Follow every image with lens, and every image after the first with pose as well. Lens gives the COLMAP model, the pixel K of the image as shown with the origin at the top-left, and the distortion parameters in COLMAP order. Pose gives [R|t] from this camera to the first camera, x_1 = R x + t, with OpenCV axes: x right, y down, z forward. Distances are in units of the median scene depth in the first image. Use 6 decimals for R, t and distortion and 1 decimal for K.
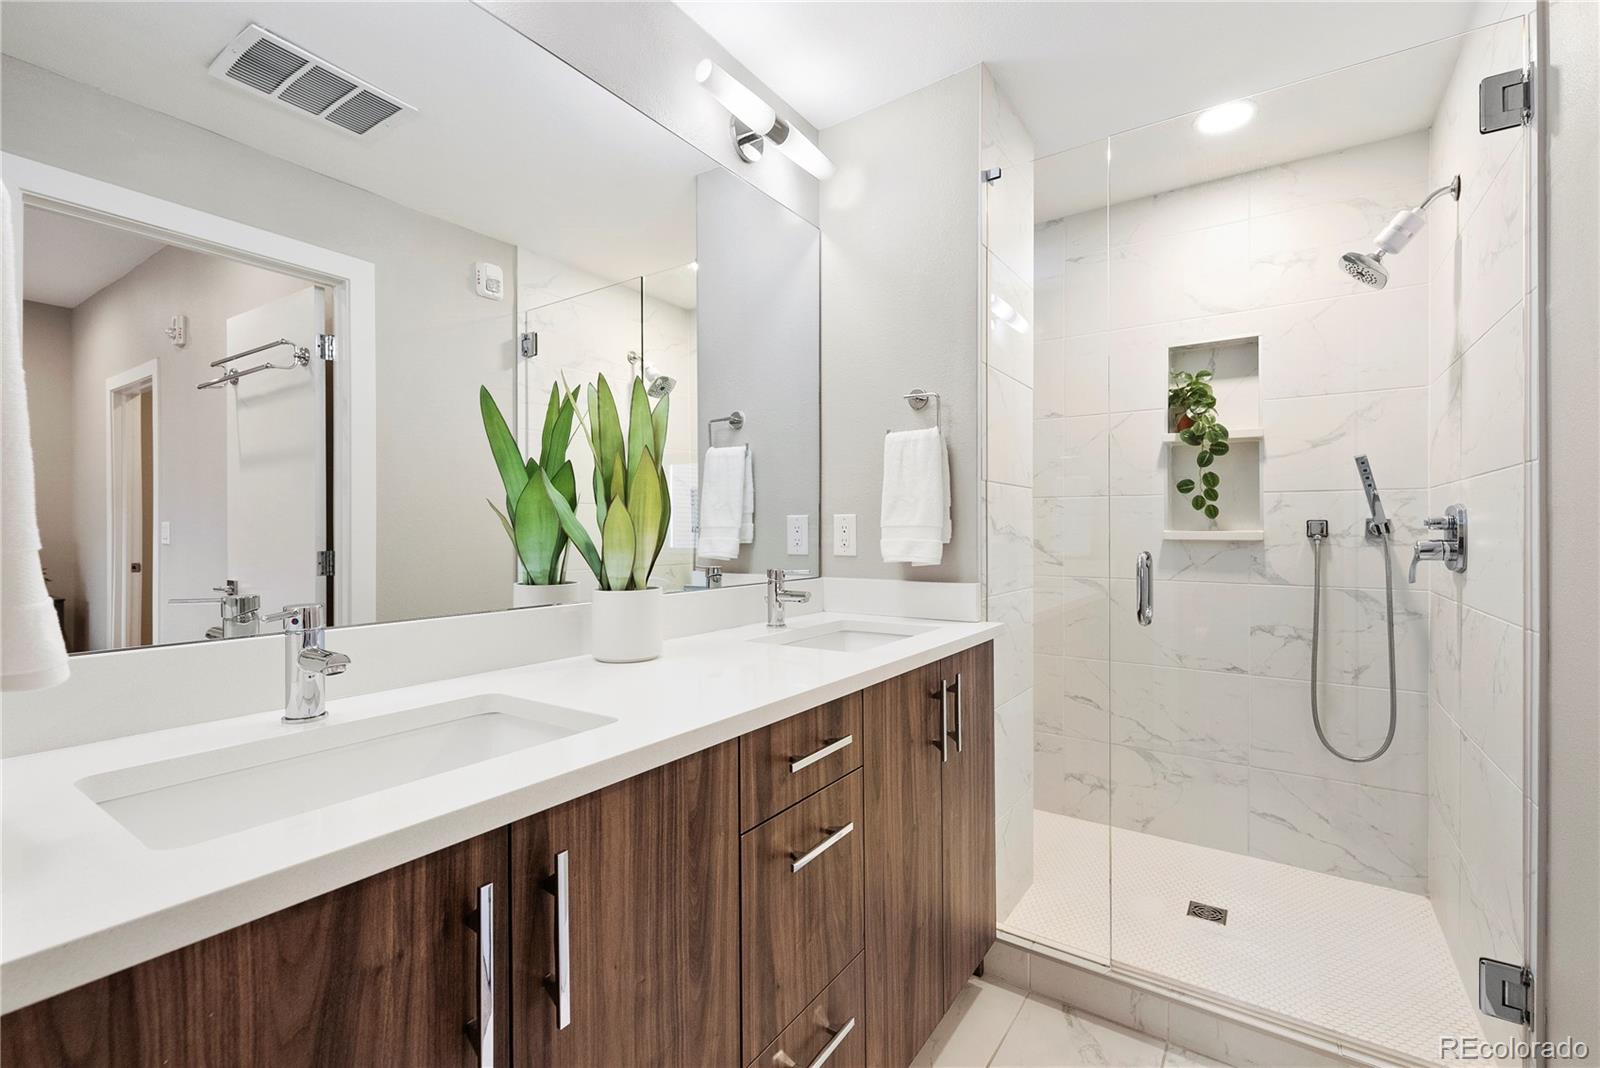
lens RADIAL K [[713.5, 0, 807.2], [0, 713.5, 529.8], [0, 0, 1]] dist [-0.004380, -0.002005]
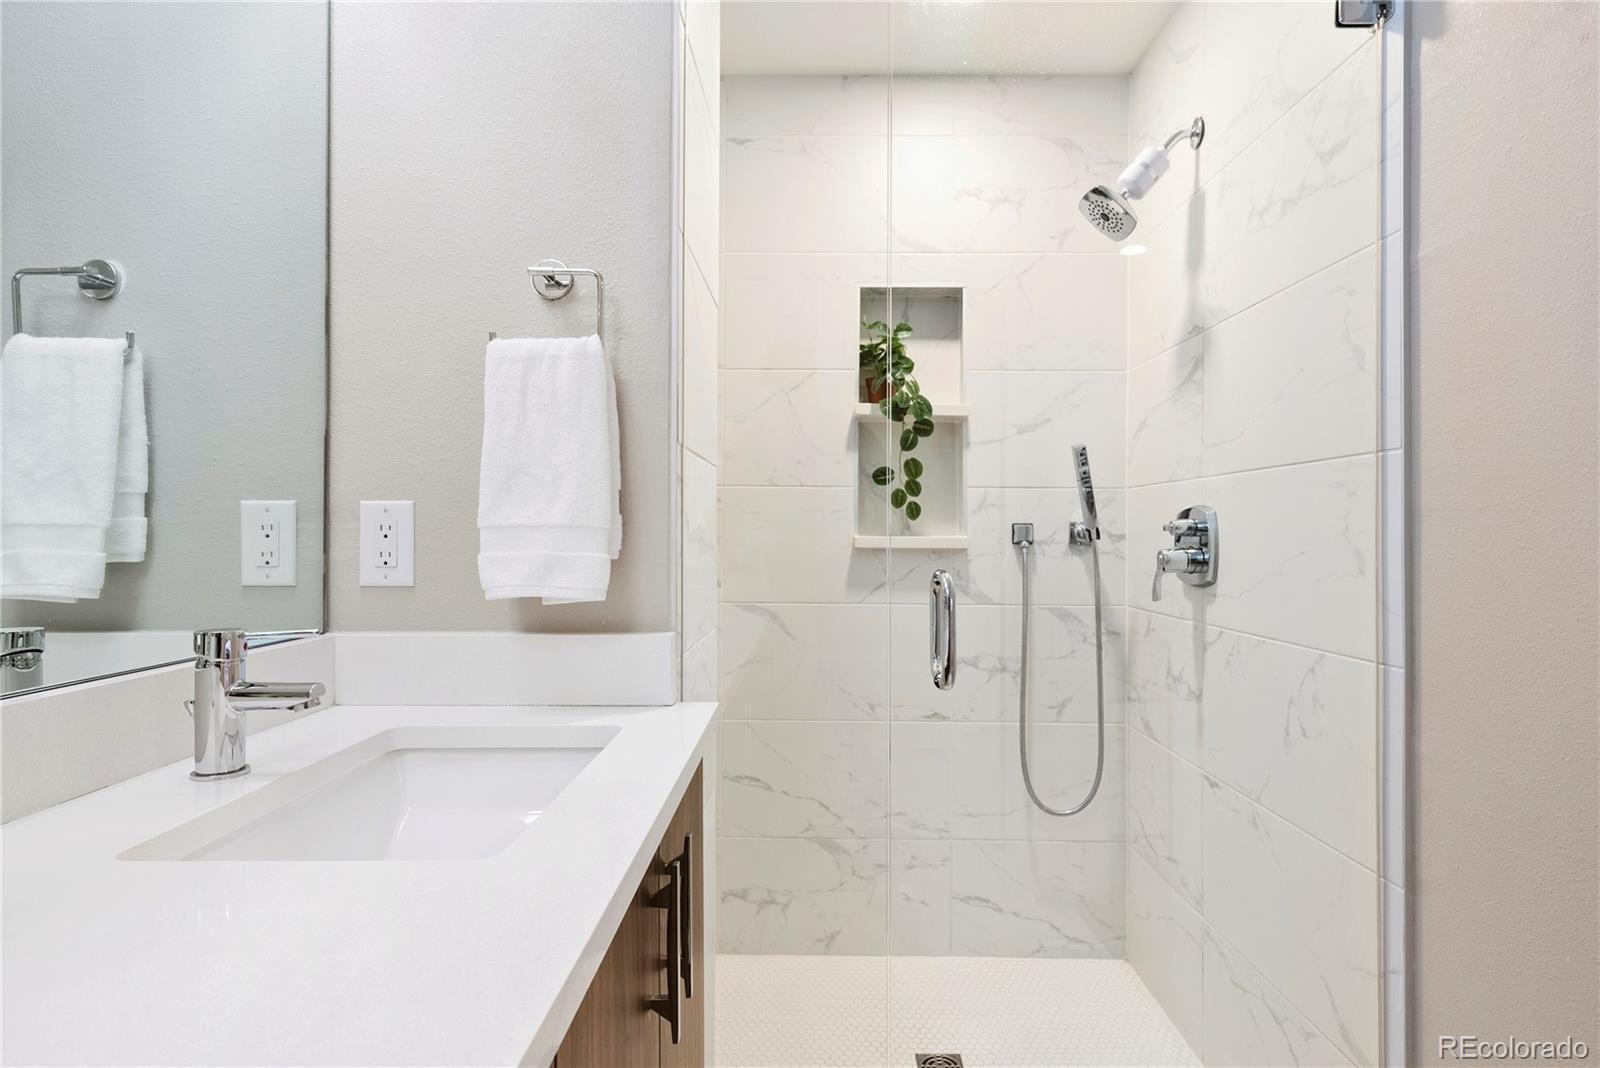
lens RADIAL K [[844.4, 0, 800.8], [0, 844.4, 531.3], [0, 0, 1]] dist [0.001321, 0.003492]
pose [[0.832672, 0.005709, 0.553737, -0.029462], [-0.004450, 0.999984, -0.003618, -0.000020], [-0.553749, 0.000548, 0.832684, 0.348948]]
